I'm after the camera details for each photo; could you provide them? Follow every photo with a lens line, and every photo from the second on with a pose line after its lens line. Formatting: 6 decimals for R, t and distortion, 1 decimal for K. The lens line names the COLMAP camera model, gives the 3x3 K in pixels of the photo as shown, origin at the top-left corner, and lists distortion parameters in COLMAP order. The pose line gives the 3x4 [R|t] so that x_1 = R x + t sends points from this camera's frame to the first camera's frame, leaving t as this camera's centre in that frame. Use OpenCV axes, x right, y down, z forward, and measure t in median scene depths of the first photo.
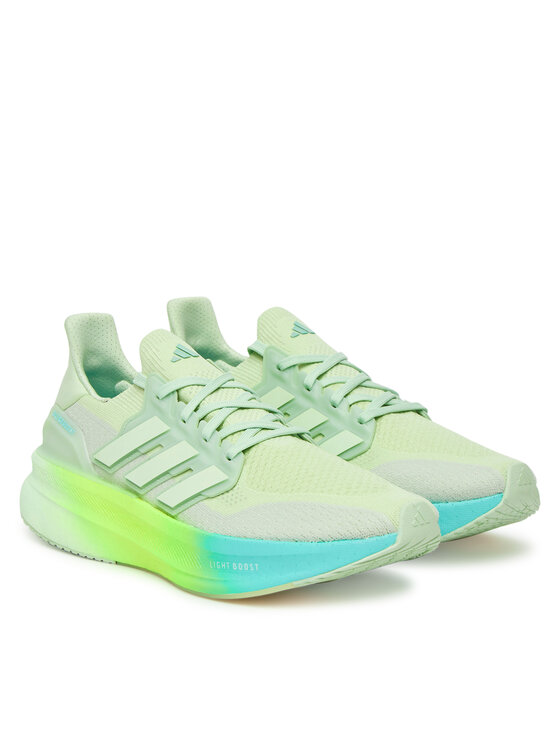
lens RADIAL K [[1878.5, 0, 280.0], [0, 1878.5, 373.0], [0, 0, 1]] dist [0.002027, 0.128517]
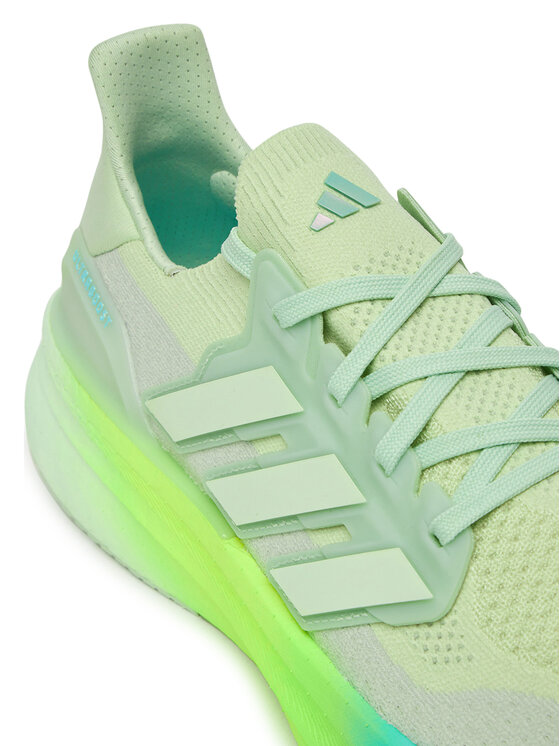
lens RADIAL K [[1841.1, 0, 280.0], [0, 1841.1, 373.0], [0, 0, 1]] dist [-0.067649, 0.127617]
pose [[0.989611, 0.049480, -0.134992, -0.008086], [0.011064, 0.909922, 0.414631, -0.148560], [0.143348, -0.411817, 0.899921, 0.624571]]
